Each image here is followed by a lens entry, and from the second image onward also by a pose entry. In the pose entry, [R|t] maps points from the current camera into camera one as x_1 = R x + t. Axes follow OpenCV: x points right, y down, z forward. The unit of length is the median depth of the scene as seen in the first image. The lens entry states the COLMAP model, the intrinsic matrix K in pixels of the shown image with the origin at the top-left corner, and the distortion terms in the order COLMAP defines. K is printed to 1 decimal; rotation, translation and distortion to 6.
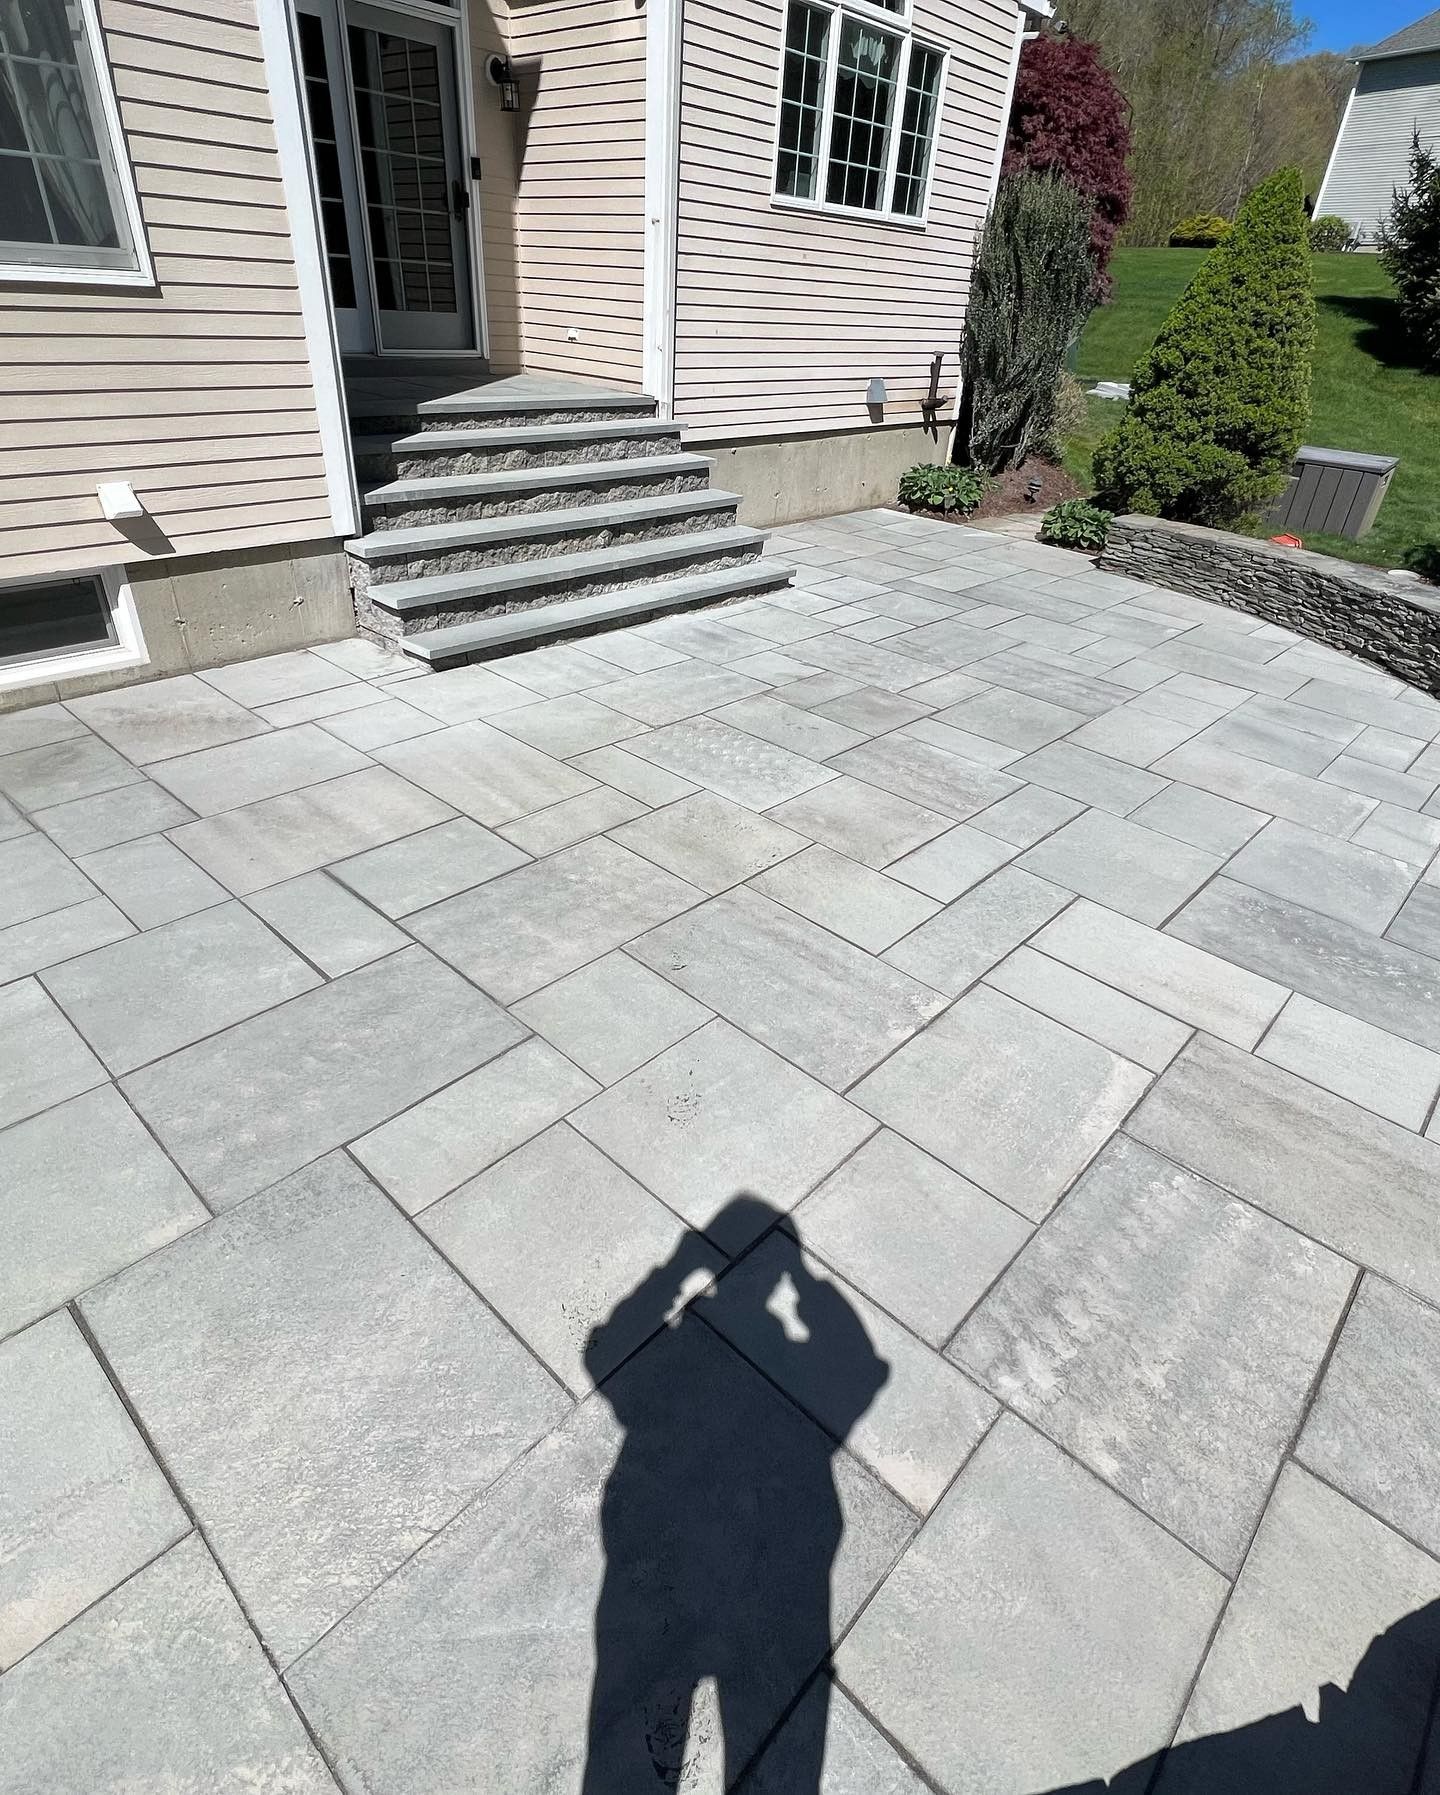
lens RADIAL K [[953.8, 0, 720.0], [0, 953.8, 897.5], [0, 0, 1]] dist [-0.000432, 0.001000]
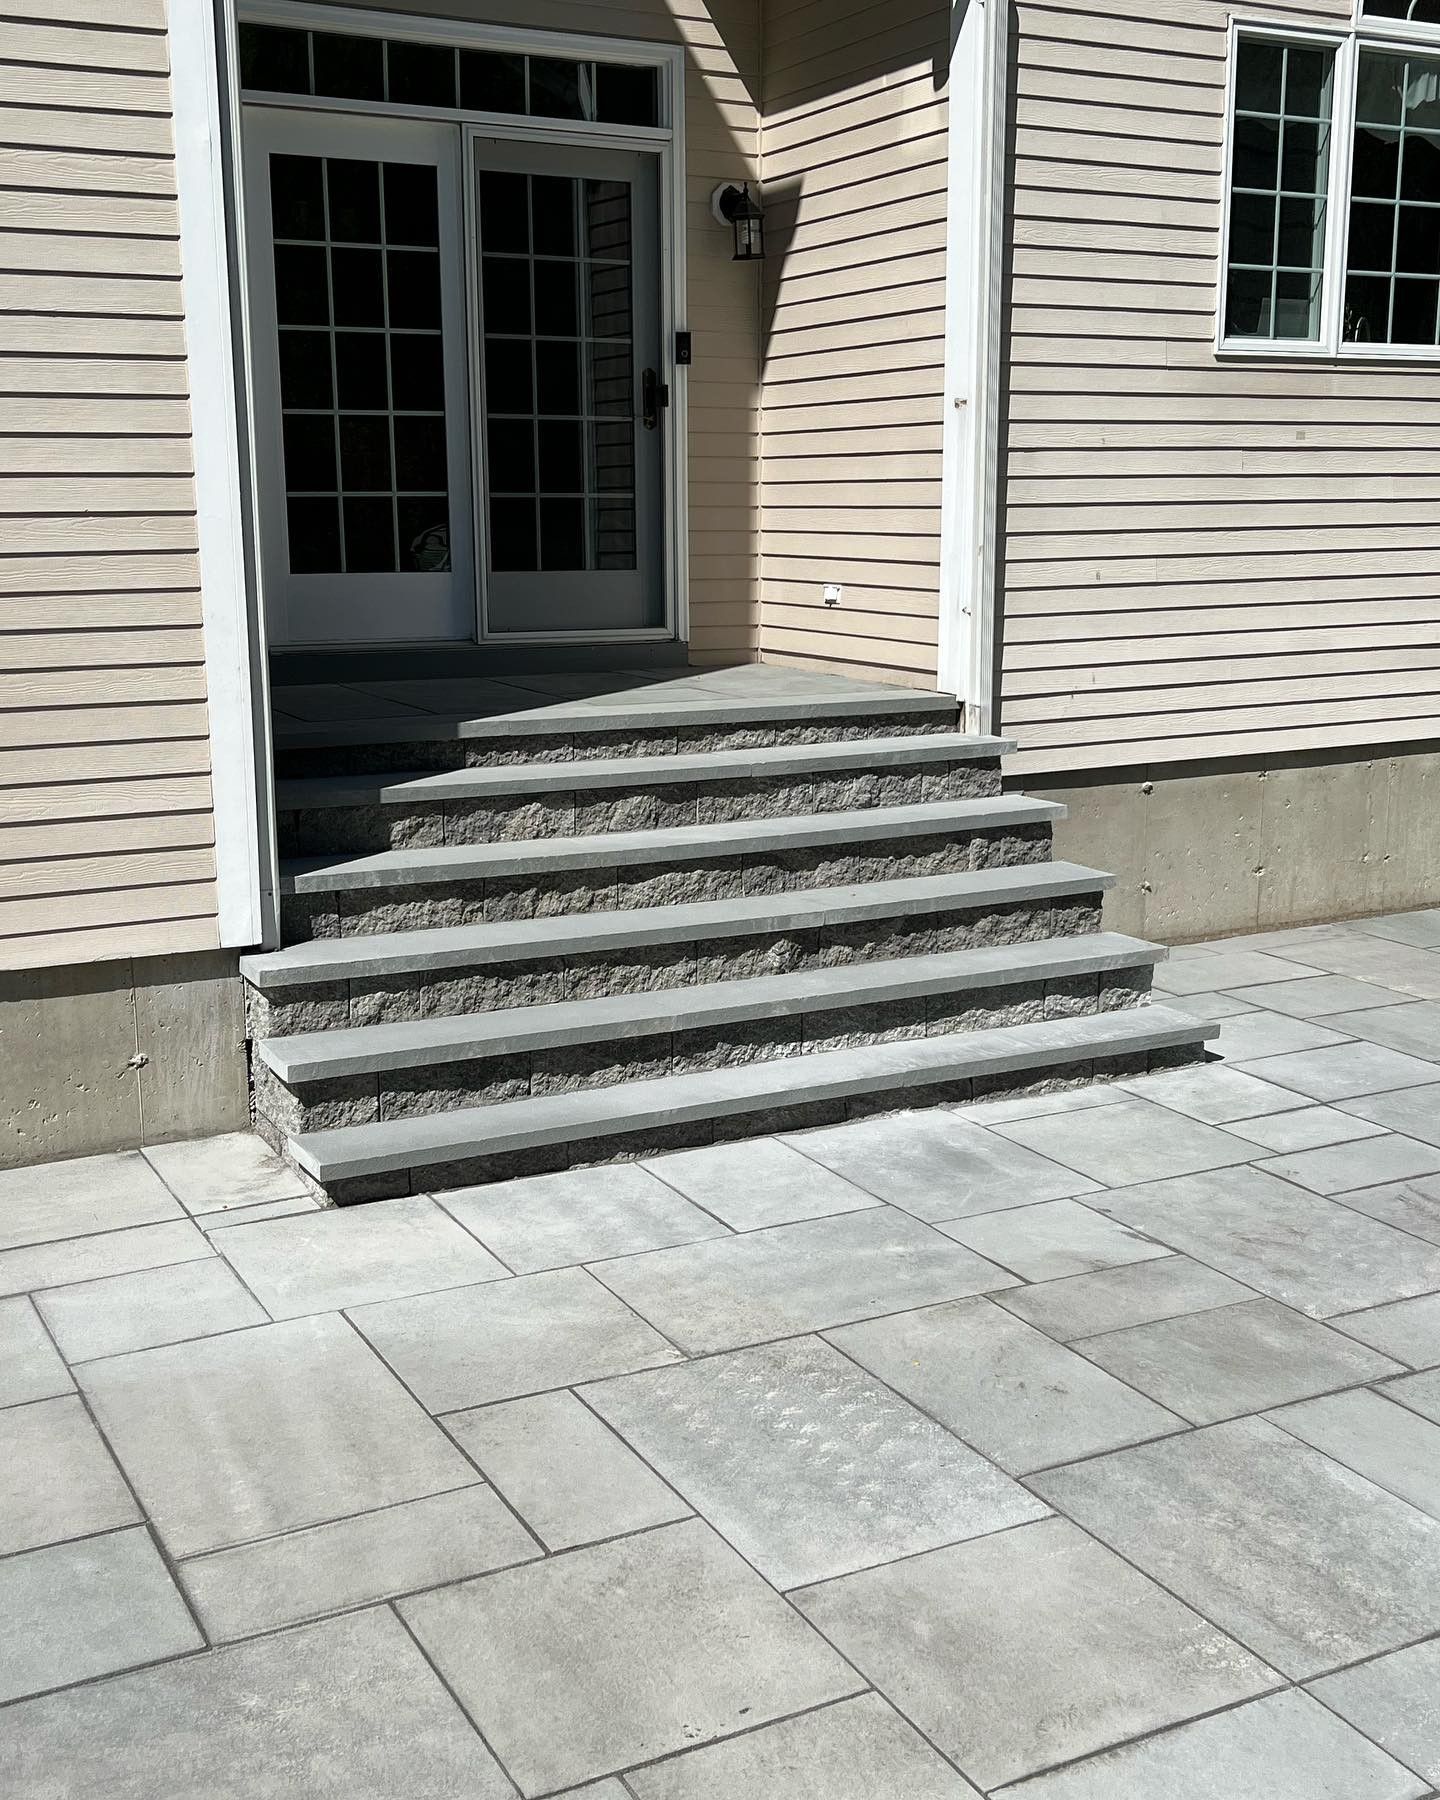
lens RADIAL K [[1985.0, 0, 722.5], [0, 1985.0, 932.0], [0, 0, 1]] dist [0.160981, -0.437215]
pose [[0.943020, 0.012352, -0.332507, 0.202119], [-0.129124, 0.934581, -0.331490, -0.041972], [0.306660, 0.355537, 0.882923, 0.073122]]
